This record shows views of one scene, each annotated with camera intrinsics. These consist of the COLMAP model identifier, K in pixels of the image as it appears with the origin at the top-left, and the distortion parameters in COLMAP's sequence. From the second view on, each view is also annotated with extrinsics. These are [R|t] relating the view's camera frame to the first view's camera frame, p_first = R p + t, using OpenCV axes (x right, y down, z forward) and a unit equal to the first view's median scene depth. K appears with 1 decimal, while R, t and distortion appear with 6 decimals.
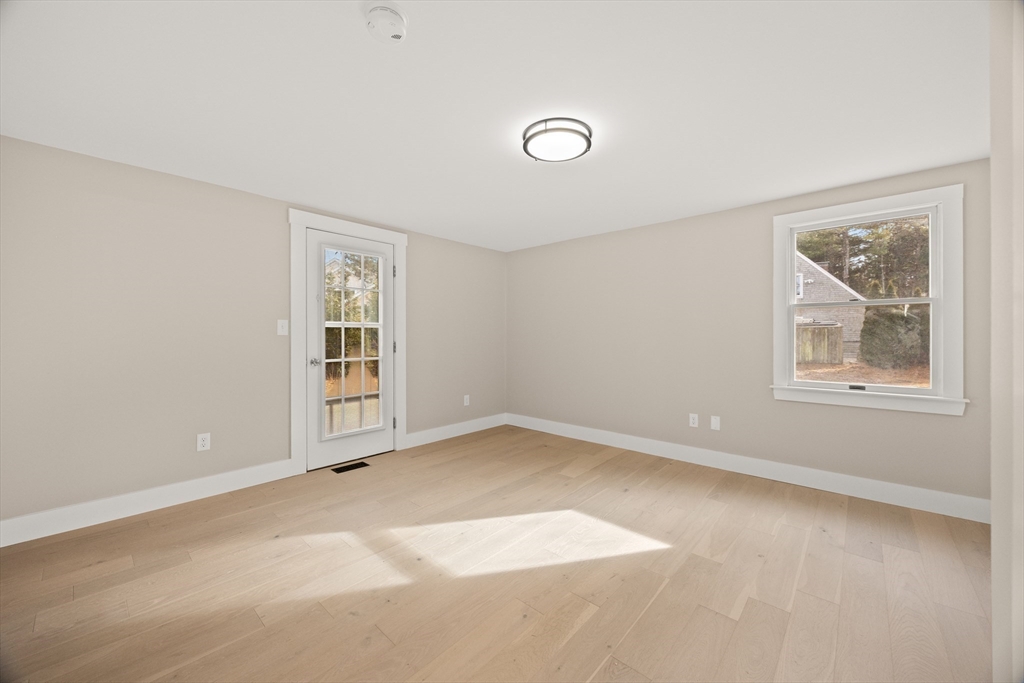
lens RADIAL K [[389.8, 0, 509.8], [0, 389.8, 337.2], [0, 0, 1]] dist [0.000667, 0.000055]
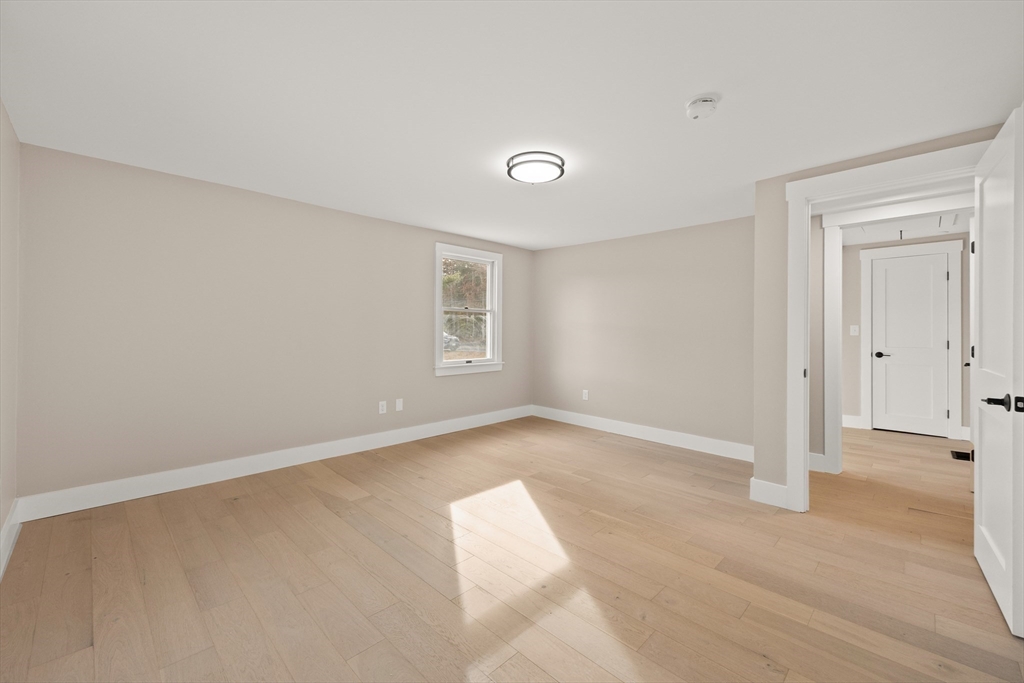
lens RADIAL K [[417.5, 0, 511.4], [0, 417.5, 325.8], [0, 0, 1]] dist [0.000676, 0.000147]
pose [[0.038768, 0.011313, 0.999184, -0.868586], [-0.006574, 0.999917, -0.011066, -0.003435], [-0.999227, -0.006140, 0.038839, 0.767837]]
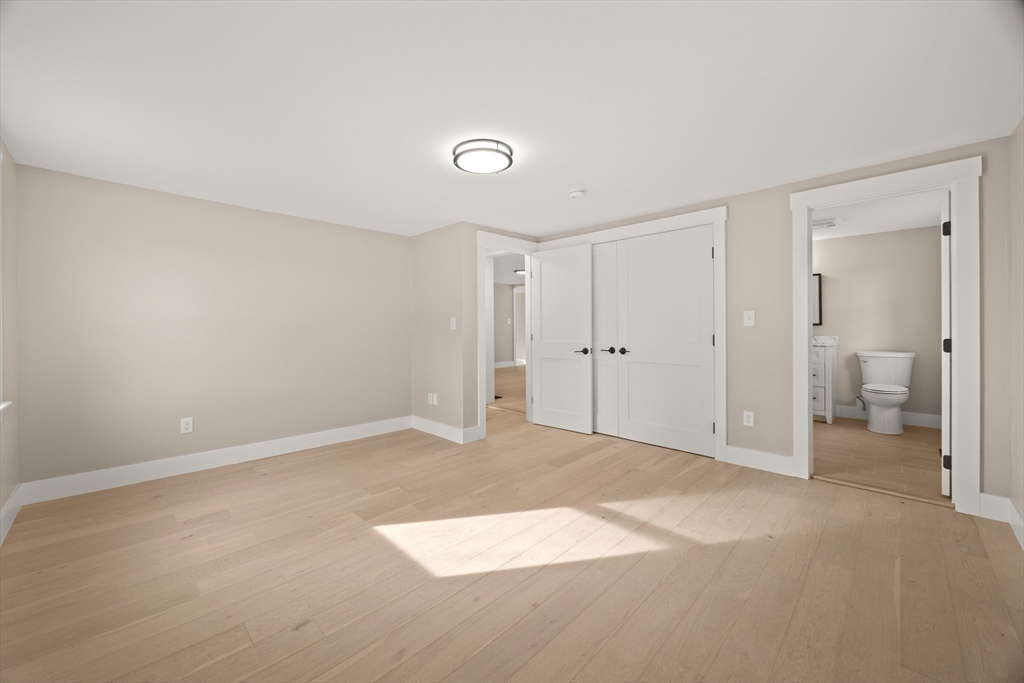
lens RADIAL K [[391.0, 0, 512.4], [0, 391.0, 330.2], [0, 0, 1]] dist [-0.002972, -0.000625]
pose [[-0.999284, 0.003675, 0.037650, -0.003892], [0.004077, 0.999935, 0.010603, -0.004434], [-0.037608, 0.010749, -0.999235, 1.606173]]
